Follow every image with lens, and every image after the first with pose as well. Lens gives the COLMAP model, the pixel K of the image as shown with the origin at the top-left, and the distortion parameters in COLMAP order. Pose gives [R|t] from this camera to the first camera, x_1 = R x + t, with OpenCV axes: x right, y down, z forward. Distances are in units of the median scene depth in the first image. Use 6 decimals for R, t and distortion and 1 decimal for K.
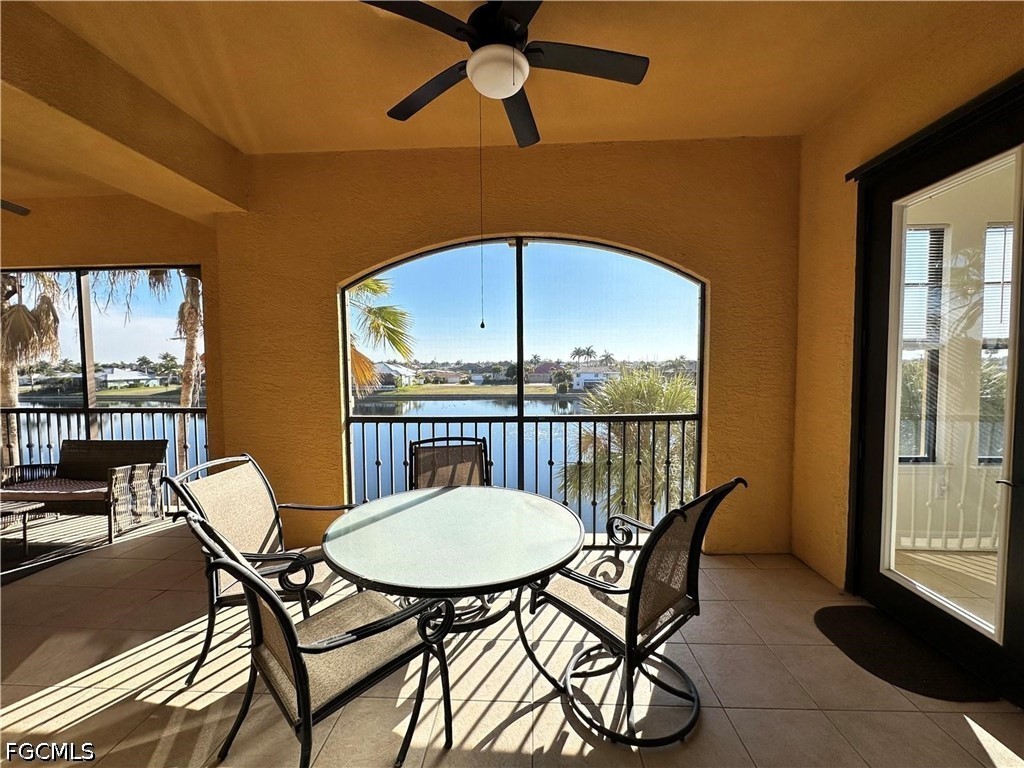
lens RADIAL K [[411.8, 0, 510.0], [0, 411.8, 384.5], [0, 0, 1]] dist [0.001991, 0.000100]
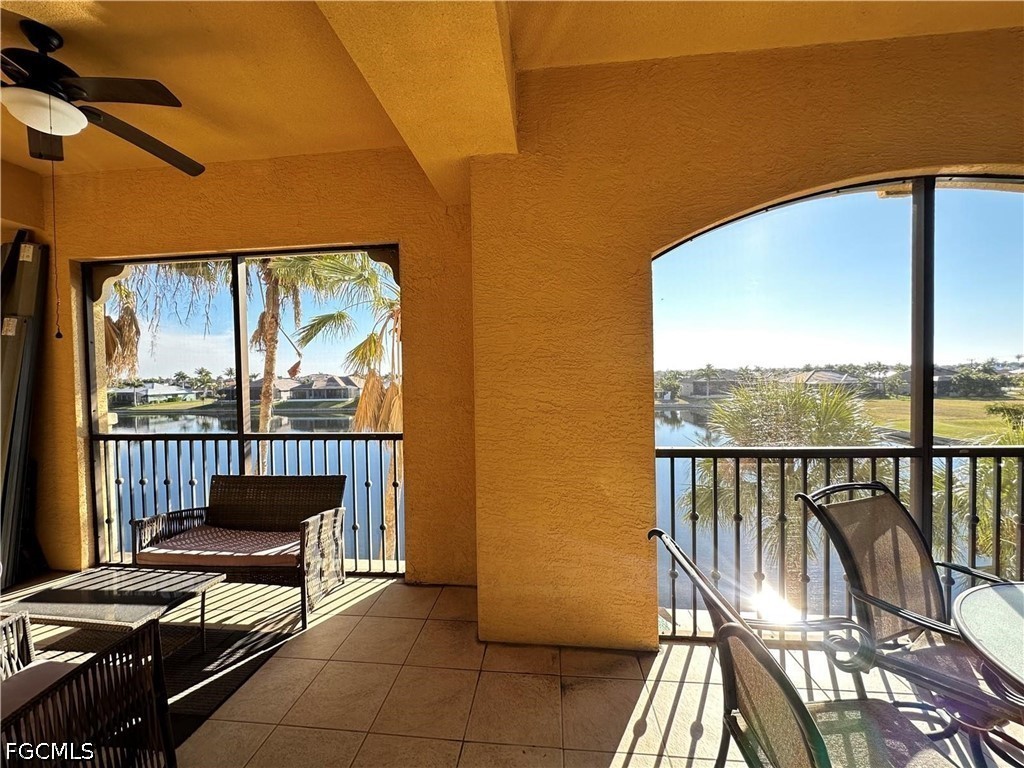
lens RADIAL K [[411.8, 0, 514.7], [0, 411.8, 384.6], [0, 0, 1]] dist [0.001991, 0.000100]
pose [[0.998944, -0.010053, -0.044840, -0.471061], [0.008858, 0.999603, -0.026758, -0.009595], [0.045091, 0.026333, 0.998636, 0.244324]]
